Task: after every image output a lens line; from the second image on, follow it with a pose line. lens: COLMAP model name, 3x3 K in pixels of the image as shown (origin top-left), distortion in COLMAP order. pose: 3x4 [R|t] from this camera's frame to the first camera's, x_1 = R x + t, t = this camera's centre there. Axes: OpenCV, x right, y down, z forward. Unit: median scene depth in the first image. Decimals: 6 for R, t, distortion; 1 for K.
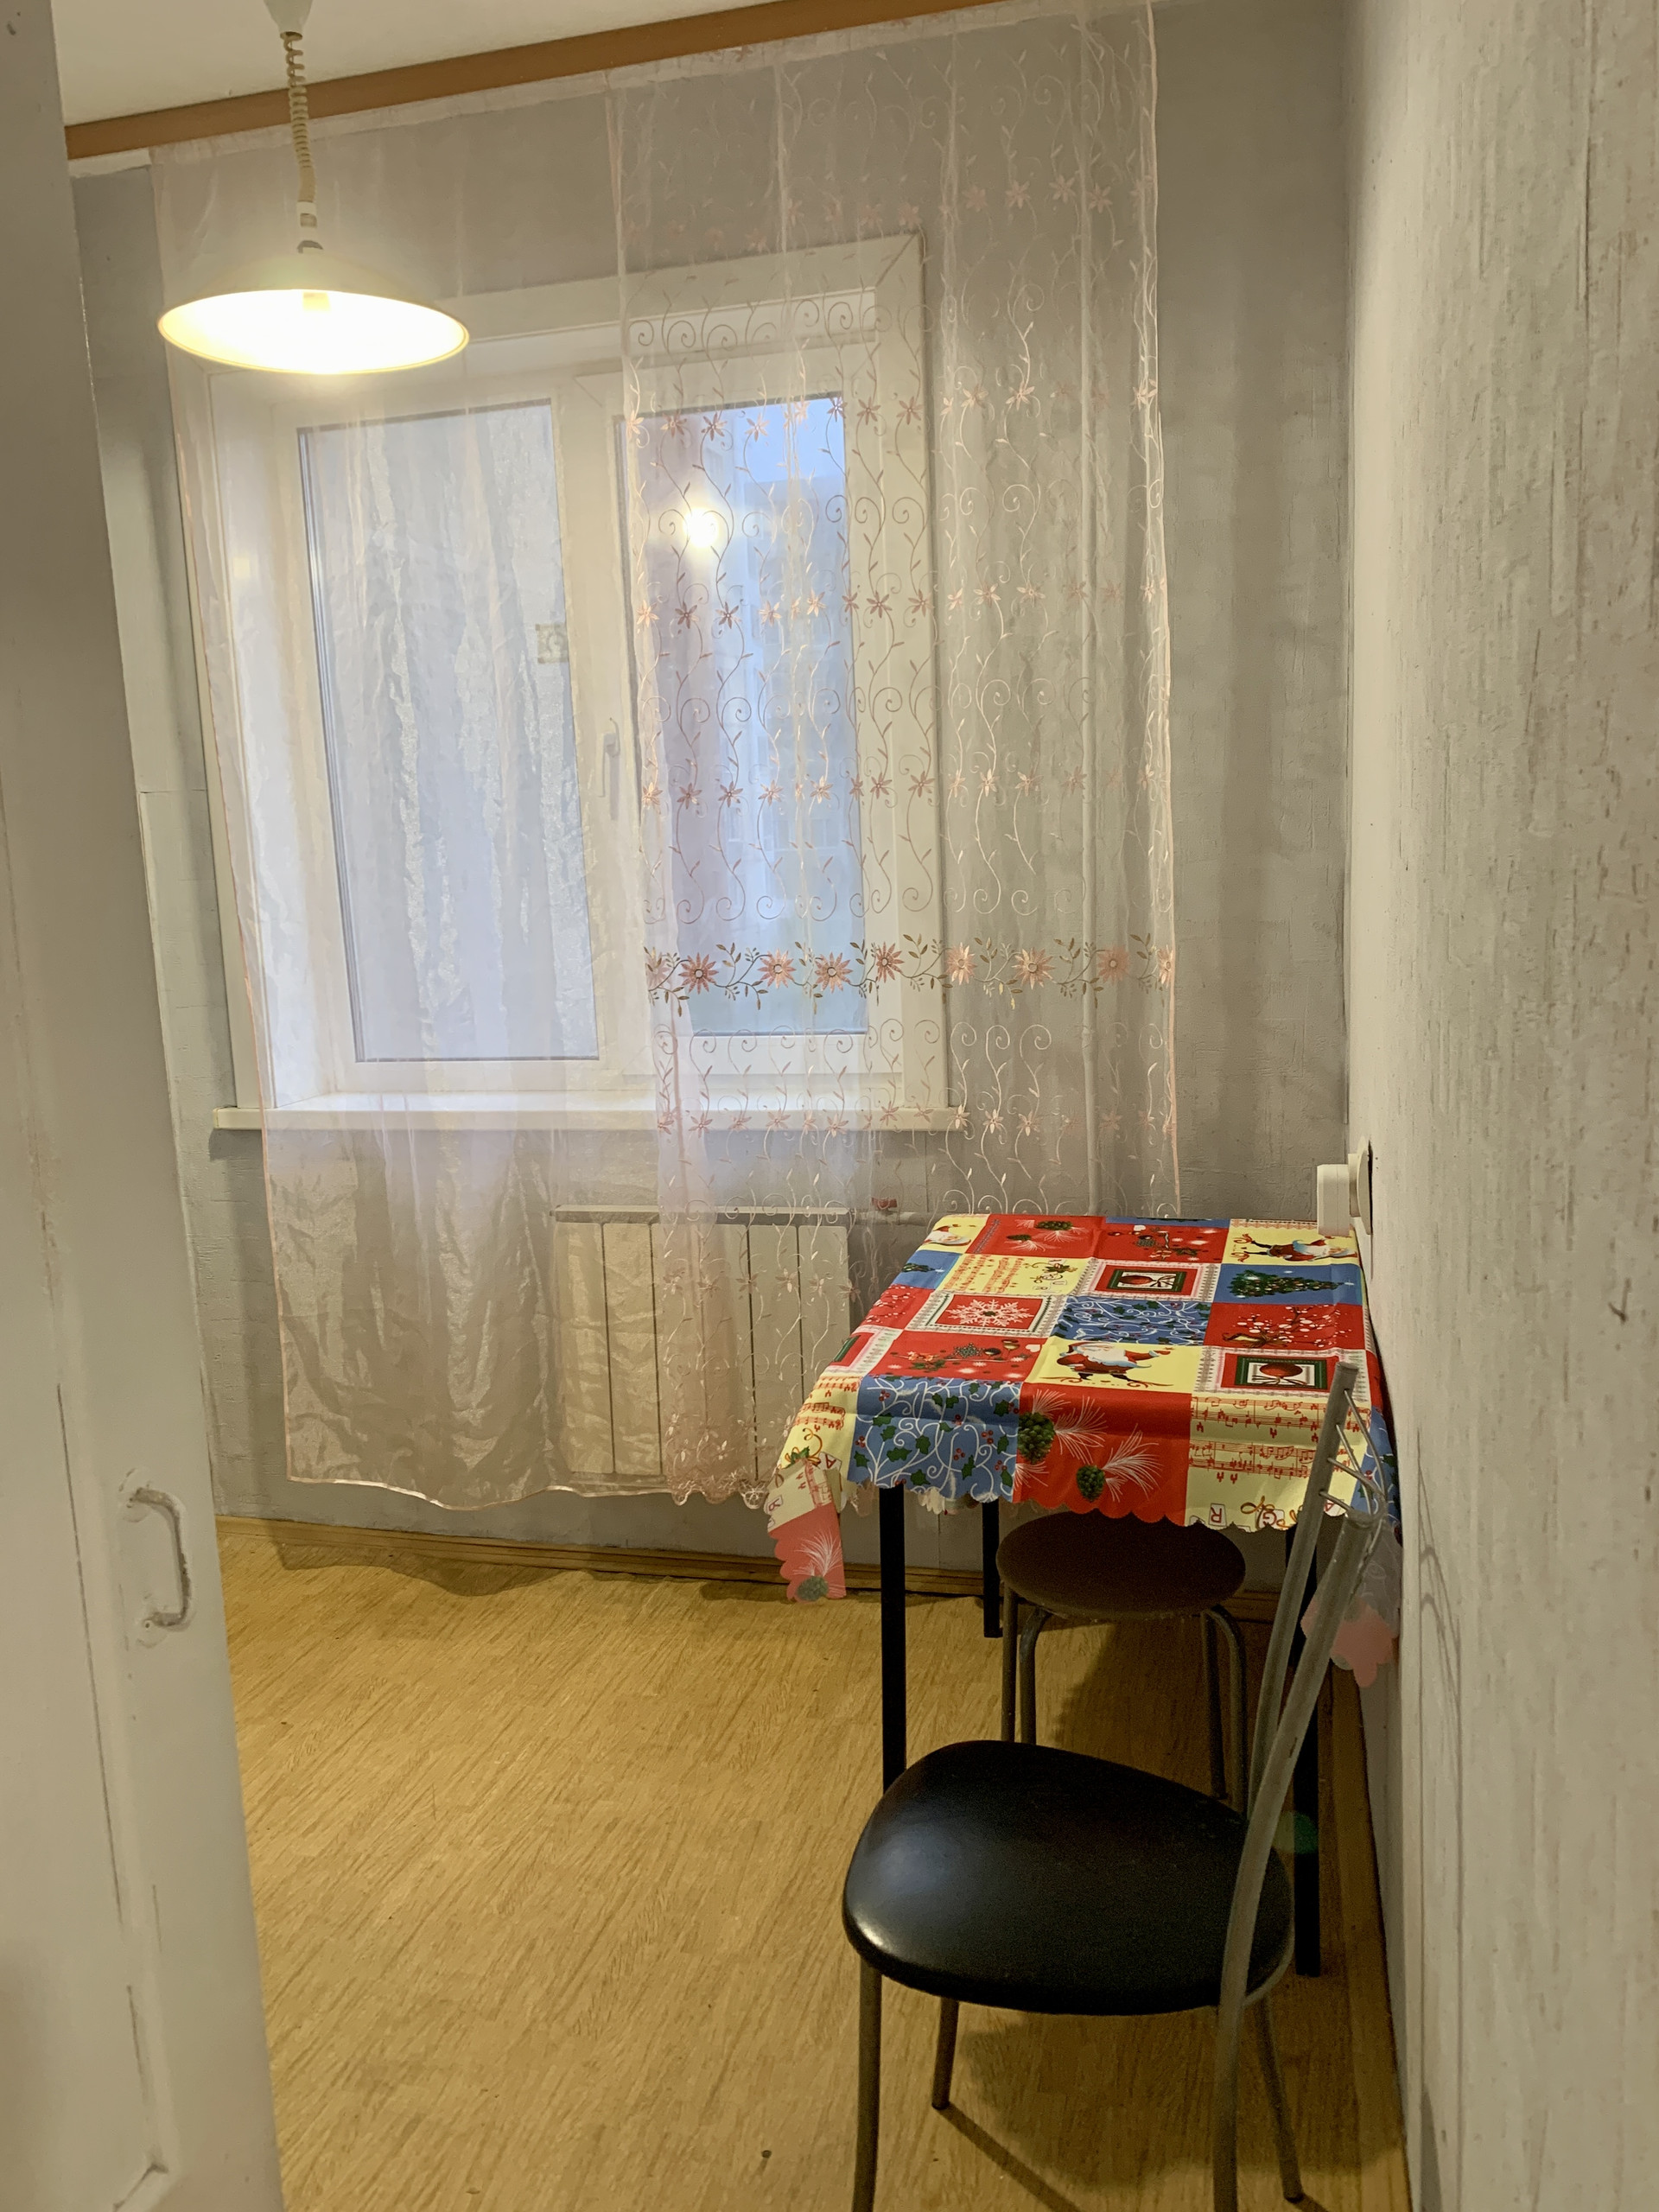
lens RADIAL K [[1684.9, 0, 851.7], [0, 1684.9, 1110.2], [0, 0, 1]] dist [0.155067, -0.478345]
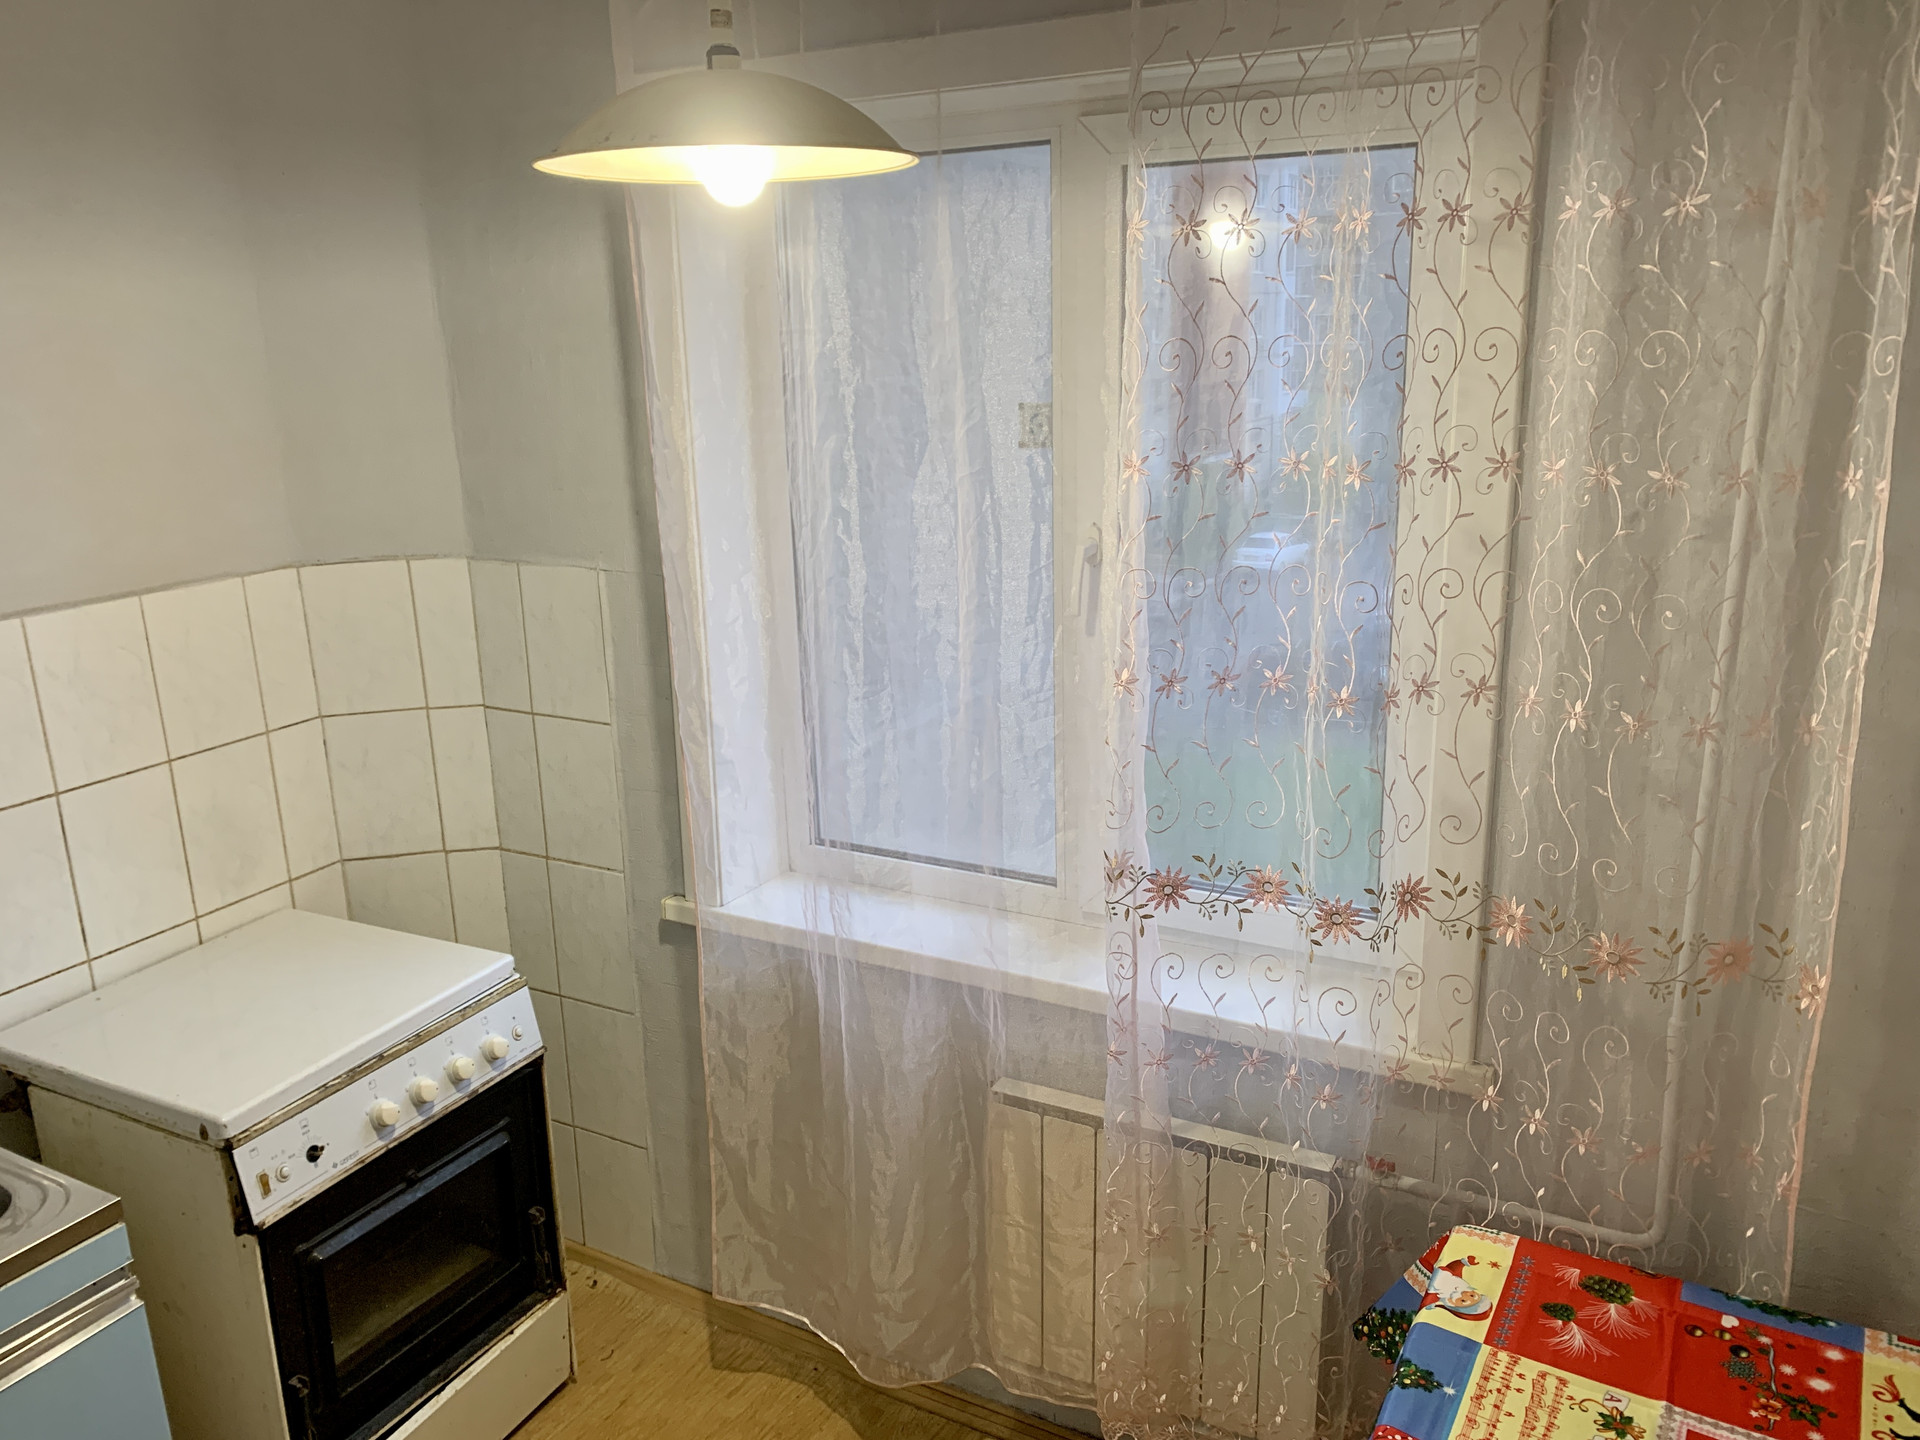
lens RADIAL K [[1480.4, 0, 954.3], [0, 1480.4, 707.5], [0, 0, 1]] dist [0.013600, -0.004593]
pose [[0.965715, 0.084097, -0.245606, -0.022162], [-0.056477, 0.991475, 0.117421, -0.243739], [0.253387, -0.099524, 0.962232, 0.284529]]
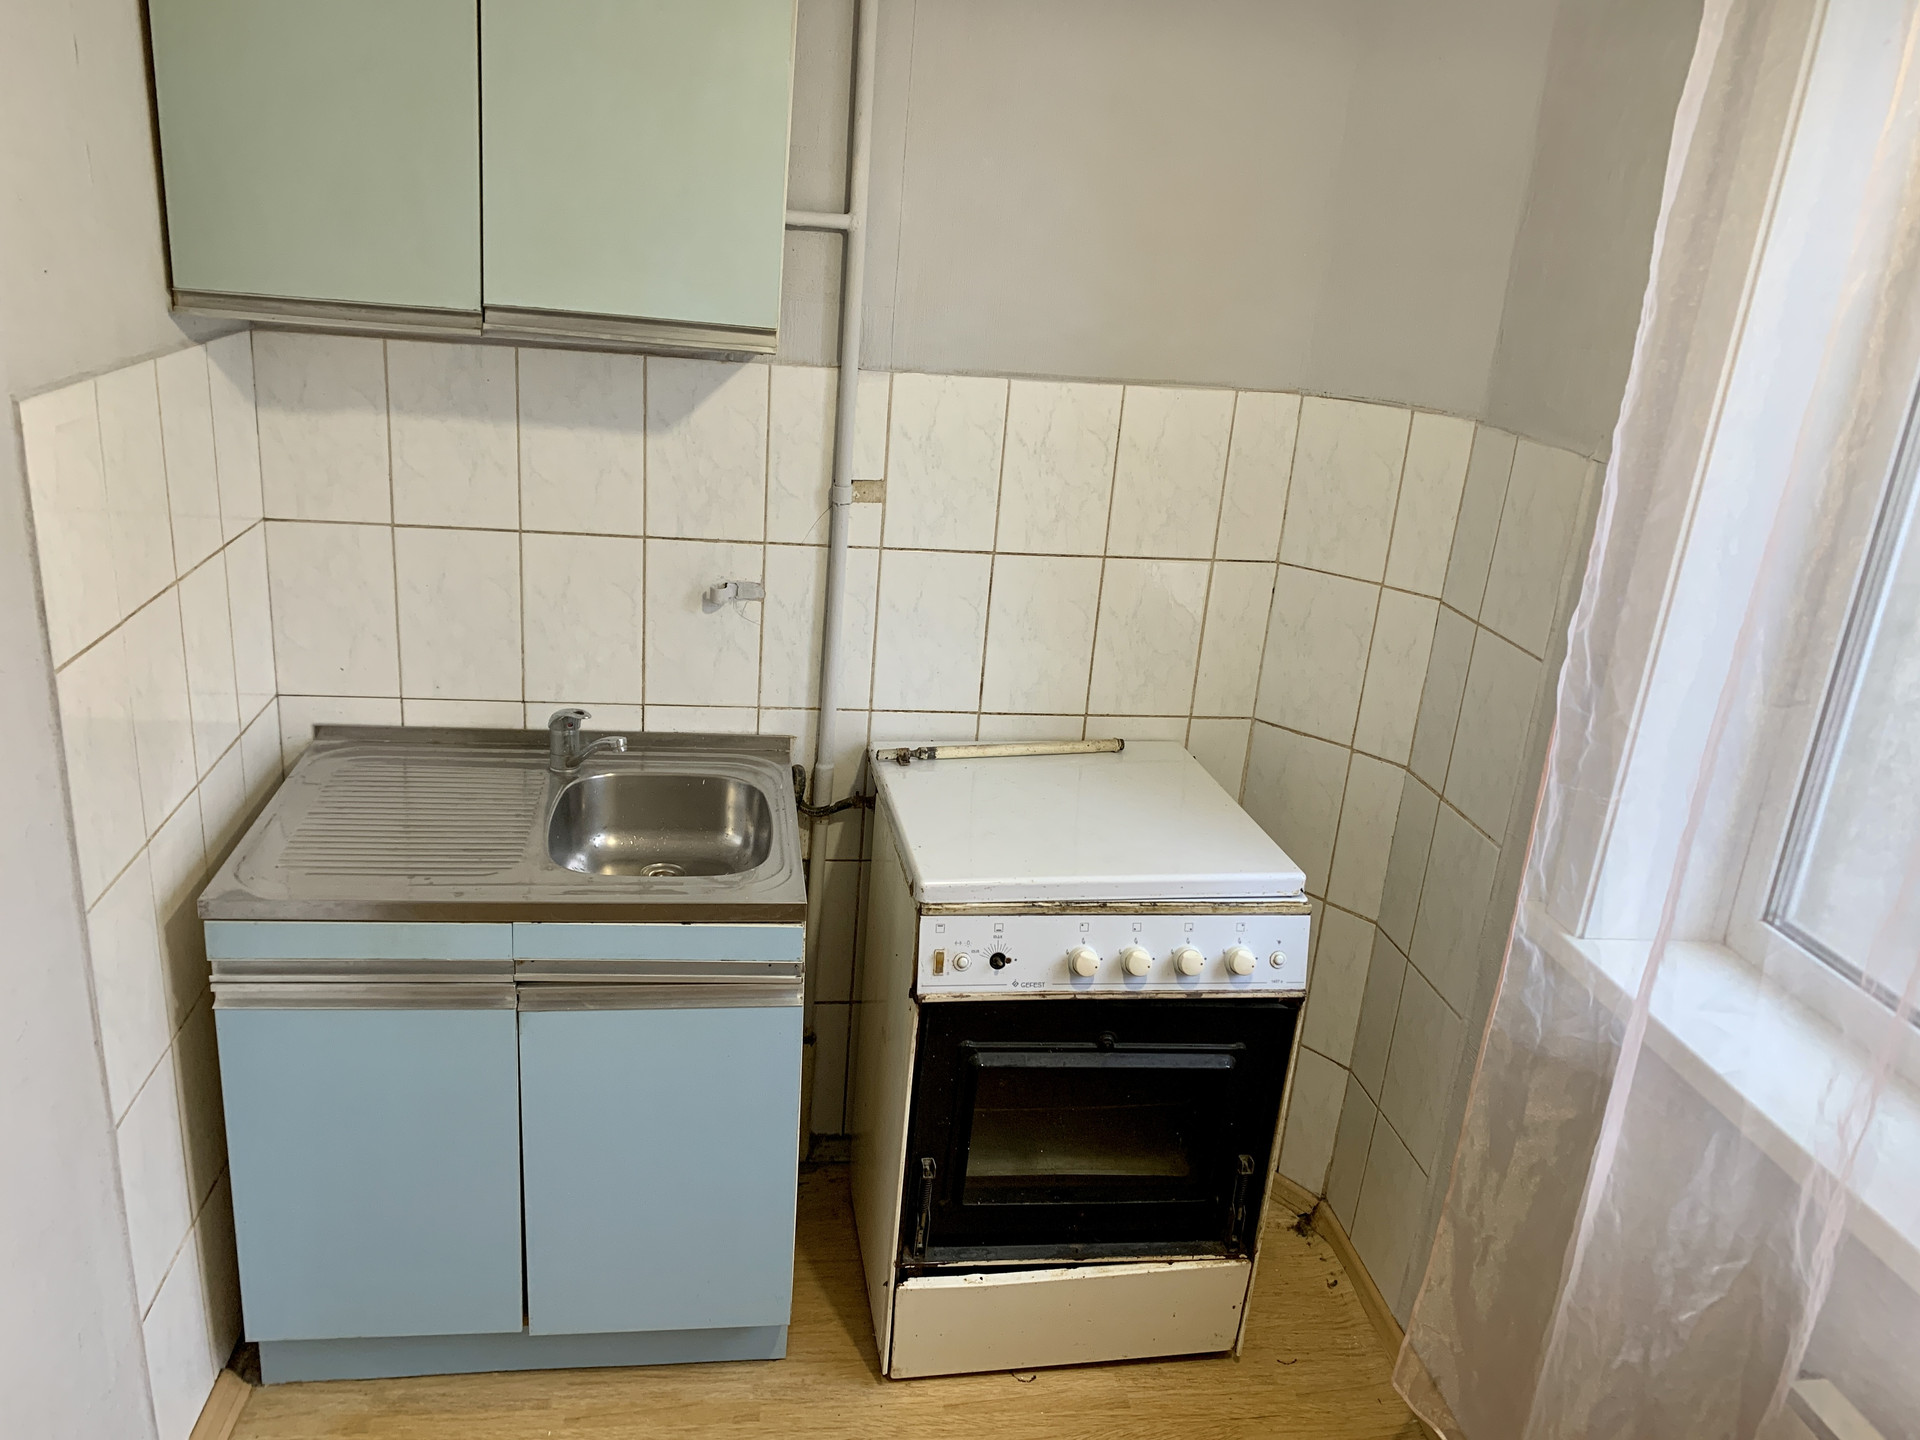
lens RADIAL K [[1462.5, 0, 960.0], [0, 1462.5, 720.0], [0, 0, 1]] dist [0.155067, -0.478345]
pose [[0.366928, 0.370772, -0.853166, 0.061996], [-0.235061, 0.924329, 0.300603, -0.234701], [0.900061, 0.090247, 0.426316, 0.566124]]
